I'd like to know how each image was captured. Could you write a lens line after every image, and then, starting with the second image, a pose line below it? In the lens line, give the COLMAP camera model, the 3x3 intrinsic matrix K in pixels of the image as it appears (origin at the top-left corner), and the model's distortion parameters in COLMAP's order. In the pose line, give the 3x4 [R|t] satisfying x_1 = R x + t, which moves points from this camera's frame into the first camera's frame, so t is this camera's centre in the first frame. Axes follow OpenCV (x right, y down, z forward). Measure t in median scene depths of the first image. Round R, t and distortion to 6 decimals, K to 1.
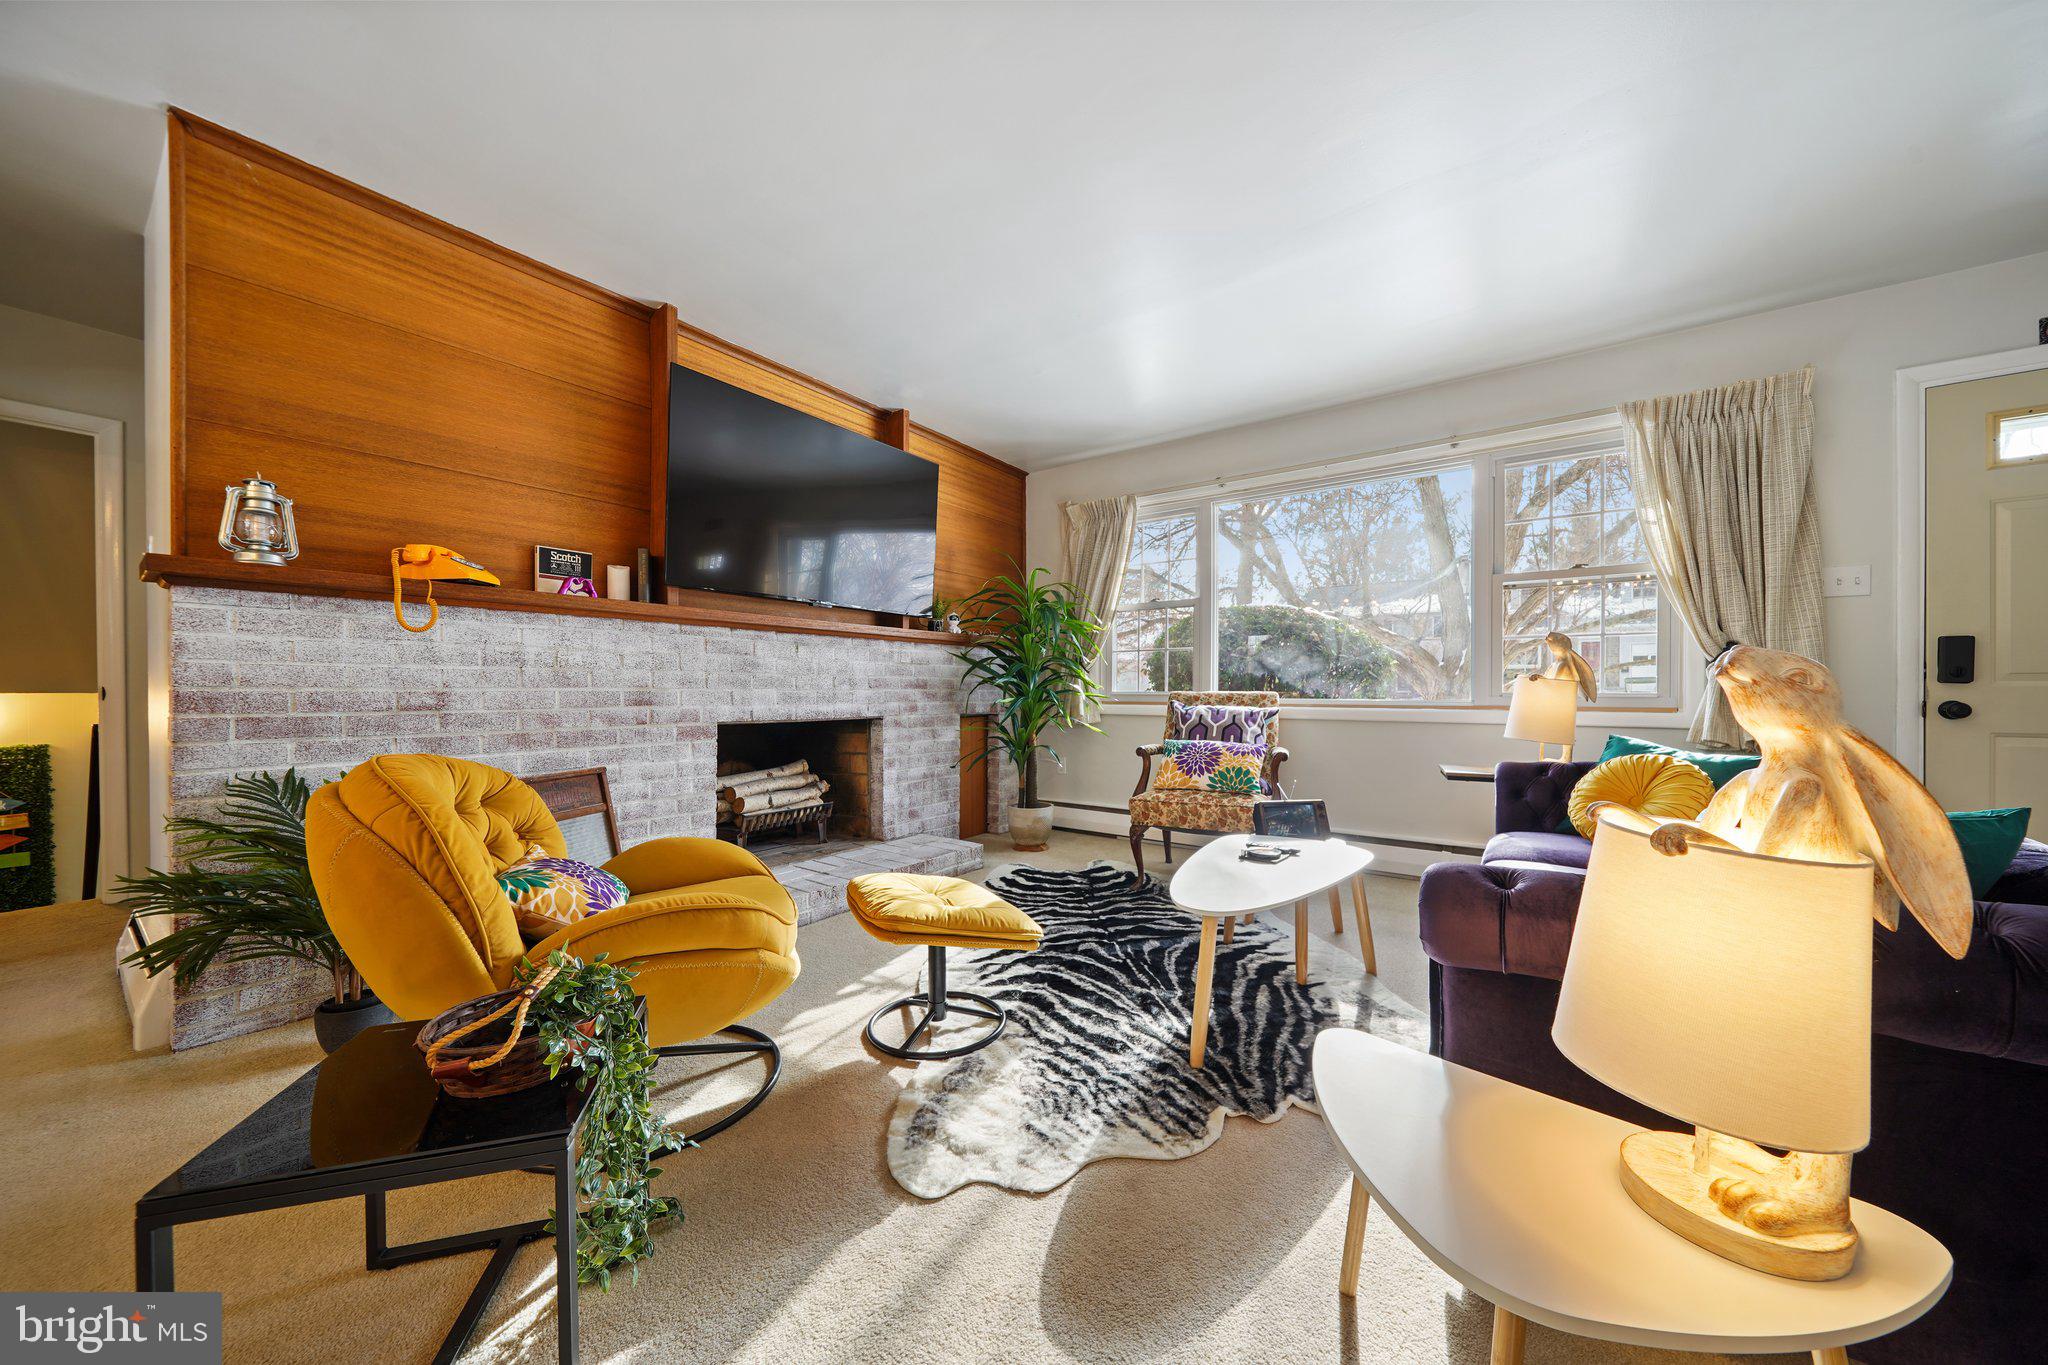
lens RADIAL K [[703.7, 0, 1035.0], [0, 703.7, 694.9], [0, 0, 1]] dist [-0.005306, 0.000356]
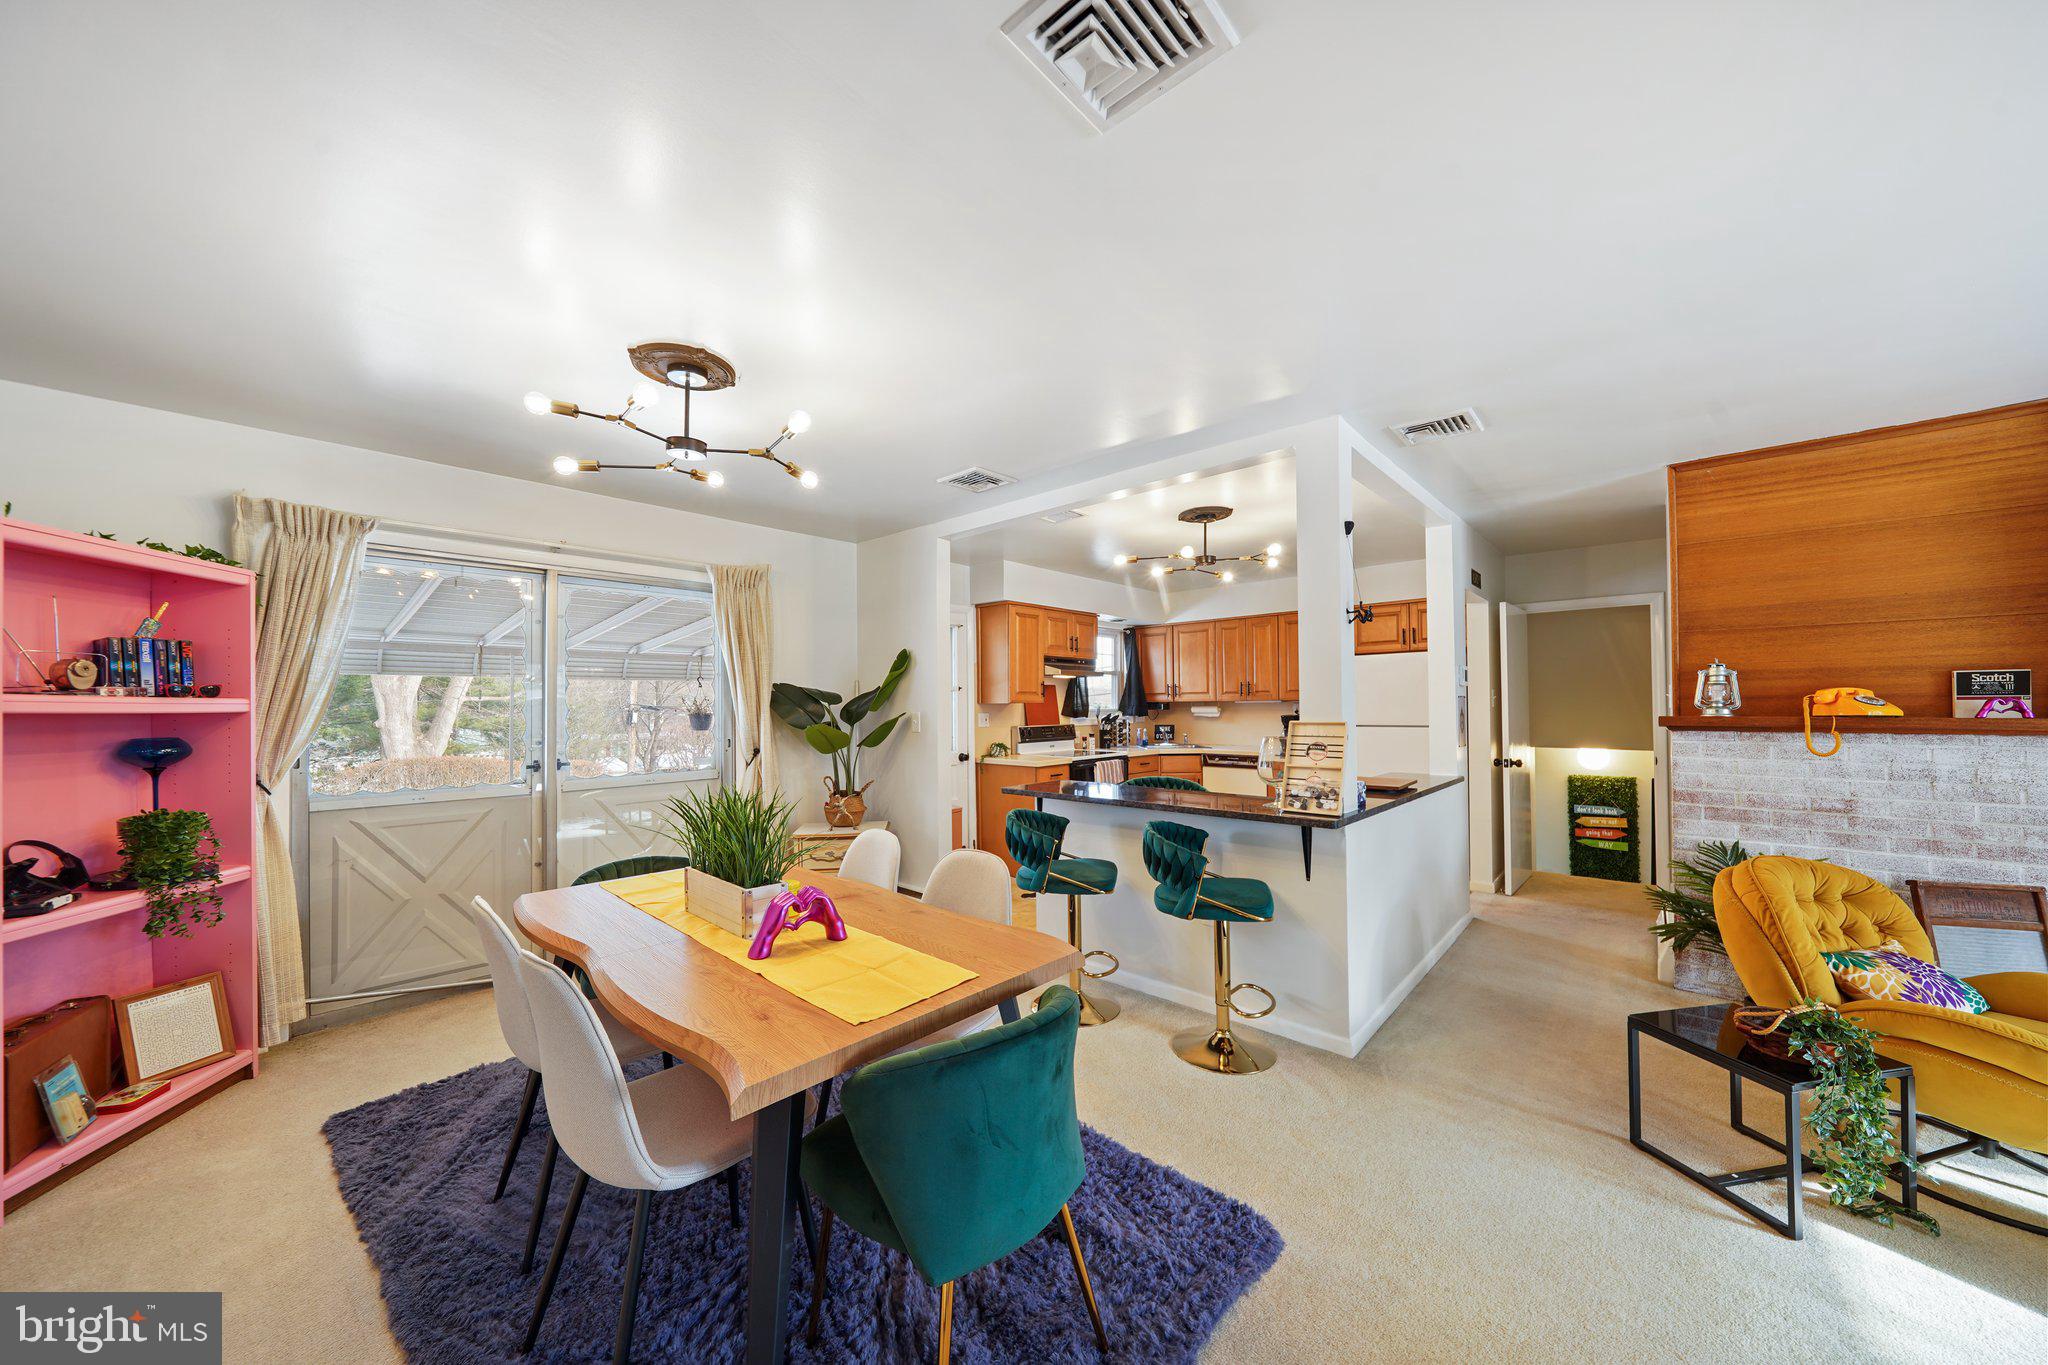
lens RADIAL K [[703.7, 0, 1035.0], [0, 703.7, 694.9], [0, 0, 1]] dist [-0.005306, 0.000356]
pose [[-0.105409, -0.012426, -0.994351, 0.698498], [-0.001424, 0.999923, -0.012345, -0.207259], [0.994428, 0.000115, -0.105419, -0.423336]]
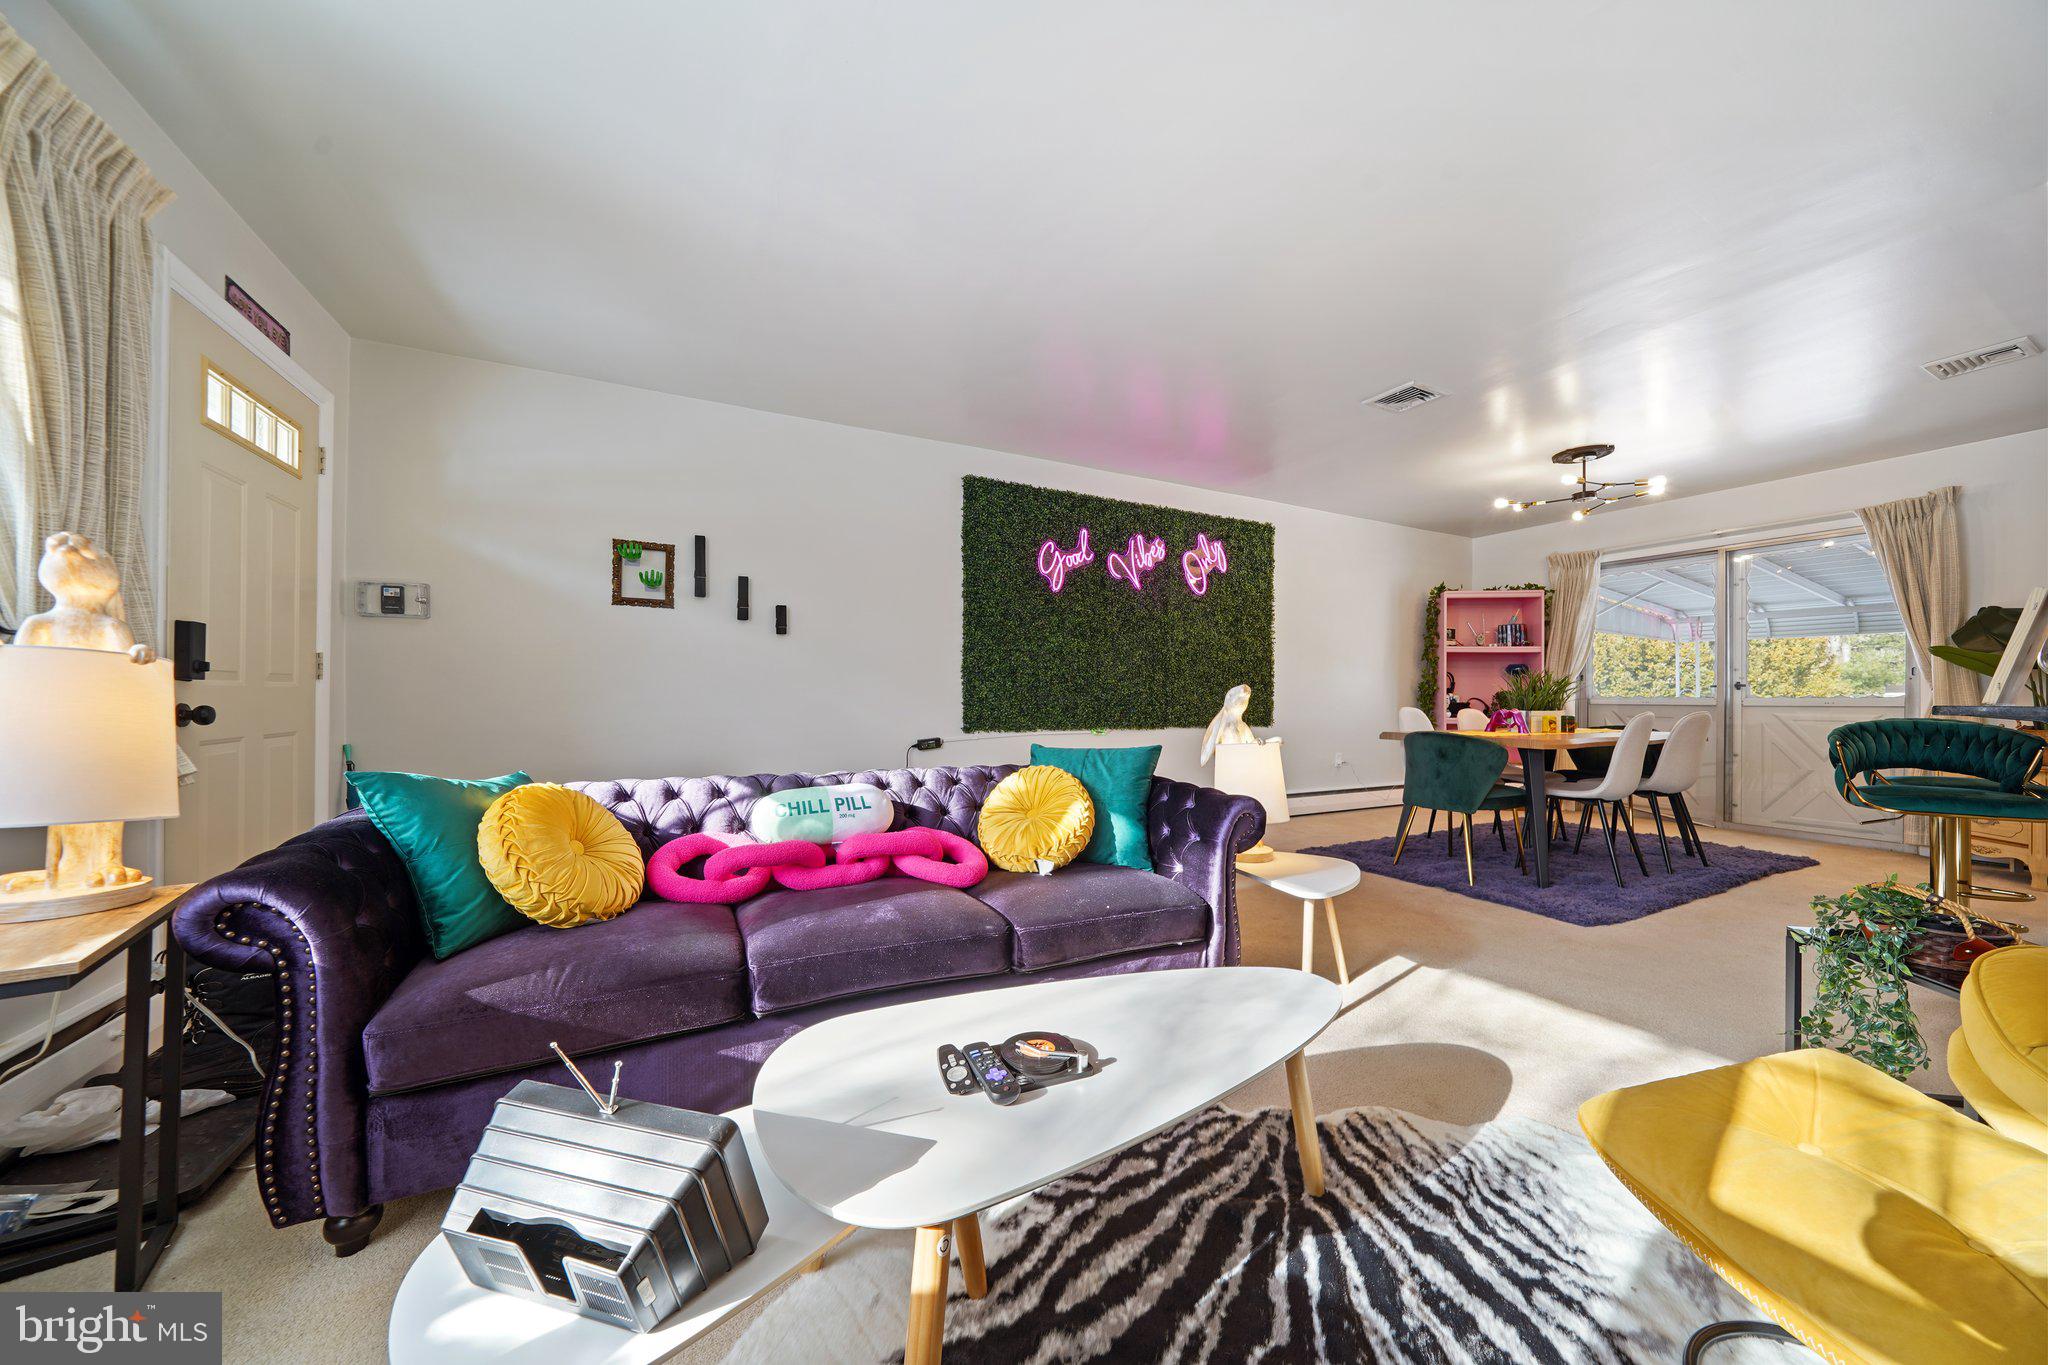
lens RADIAL K [[703.7, 0, 1035.0], [0, 703.7, 694.9], [0, 0, 1]] dist [-0.005306, 0.000356]
pose [[-0.890665, -0.002654, 0.454653, 0.138399], [-0.002478, 0.999996, 0.000984, -0.006461], [-0.454654, -0.000250, -0.890668, 1.598079]]
